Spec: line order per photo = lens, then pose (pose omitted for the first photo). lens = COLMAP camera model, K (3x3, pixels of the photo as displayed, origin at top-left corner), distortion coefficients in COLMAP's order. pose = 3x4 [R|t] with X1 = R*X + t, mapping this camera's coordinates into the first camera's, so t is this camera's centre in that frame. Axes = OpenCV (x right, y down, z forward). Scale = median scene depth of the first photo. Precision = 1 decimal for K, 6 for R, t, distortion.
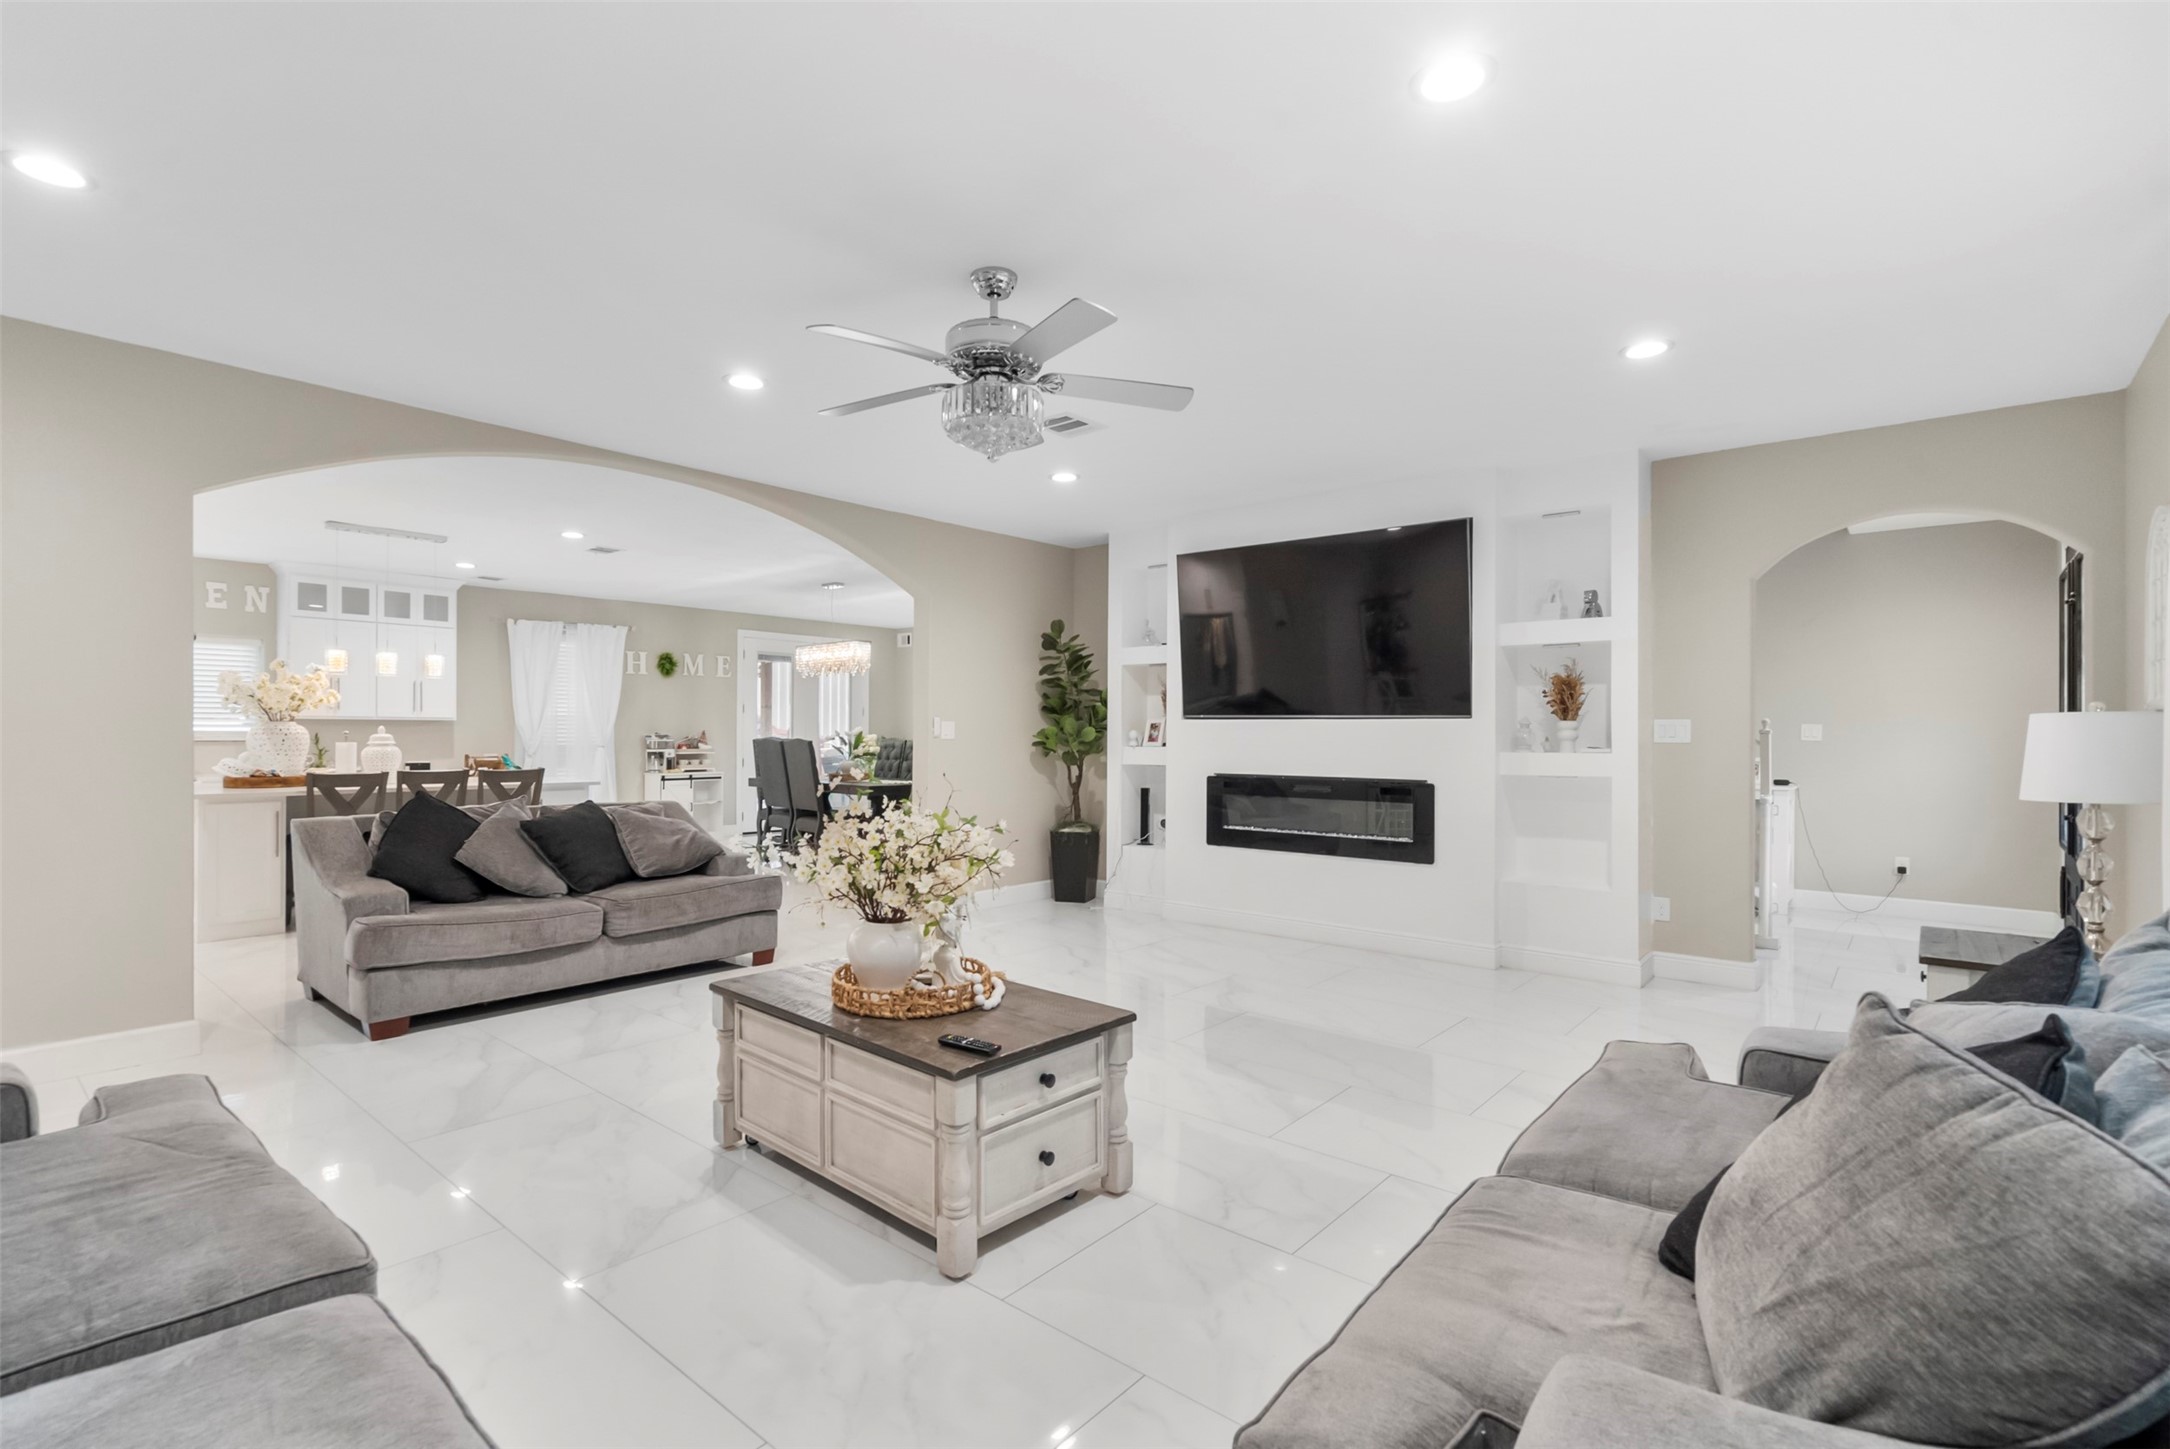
lens RADIAL K [[997.0, 0, 1061.1], [0, 997.0, 719.0], [0, 0, 1]] dist [0.000991, 0.000633]
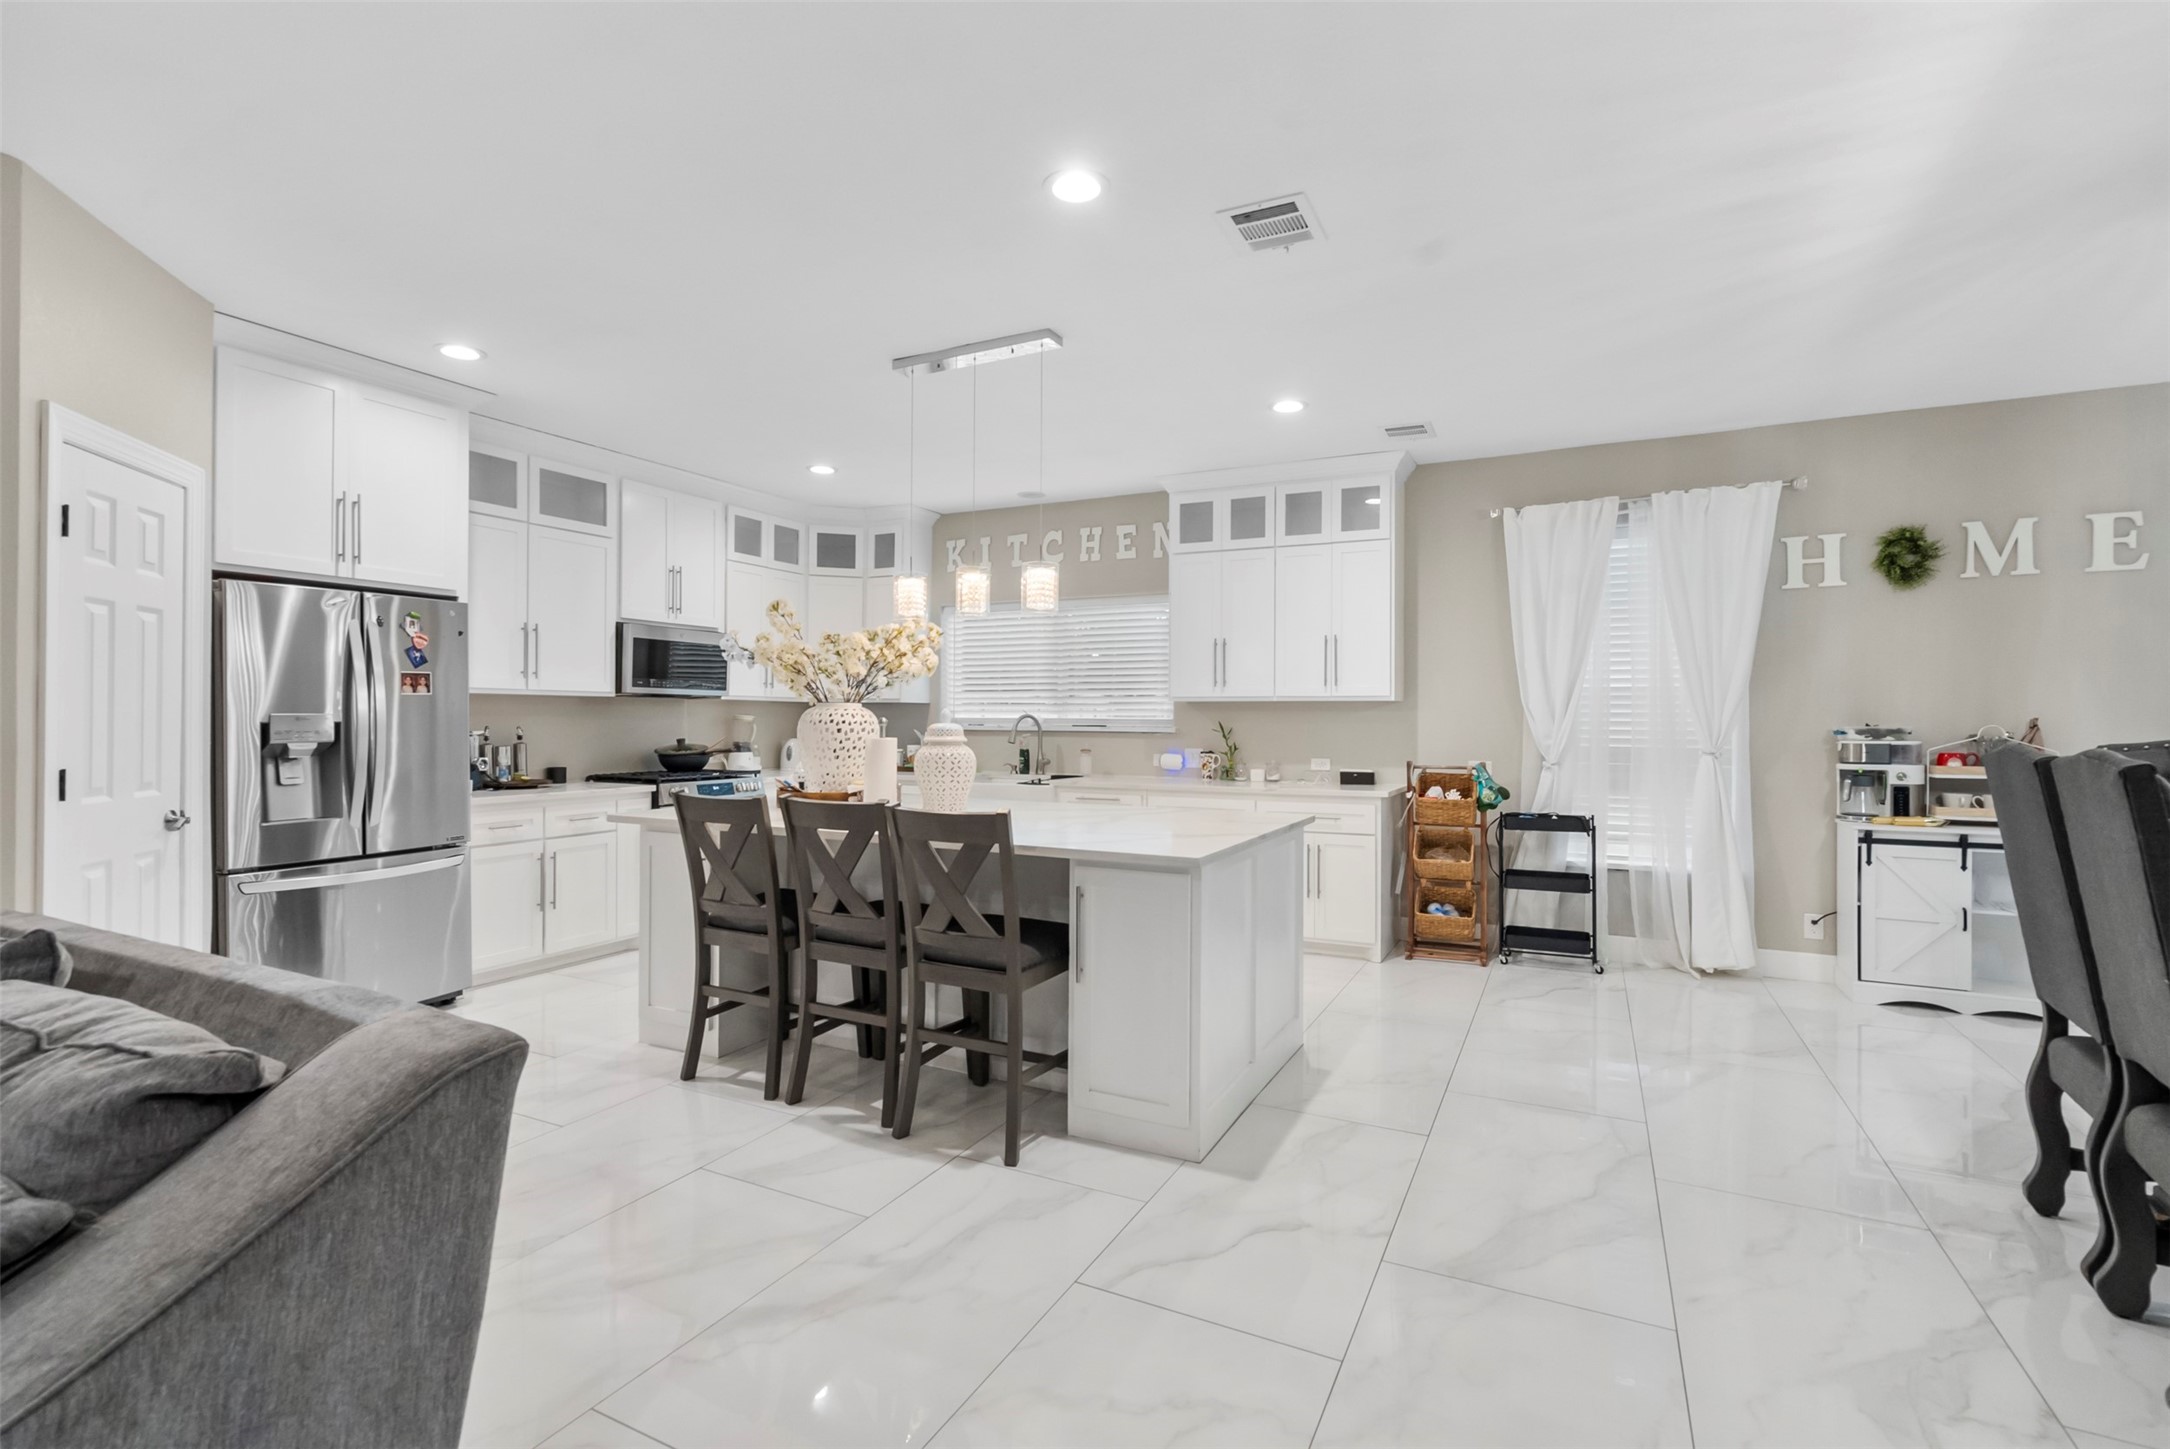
lens RADIAL K [[997.0, 0, 1061.1], [0, 997.0, 719.0], [0, 0, 1]] dist [0.000991, 0.000633]
pose [[0.243063, -0.001389, -0.970009, -0.083091], [0.008578, 0.999963, 0.000718, 0.008382], [0.969973, -0.008495, 0.243066, 0.556872]]
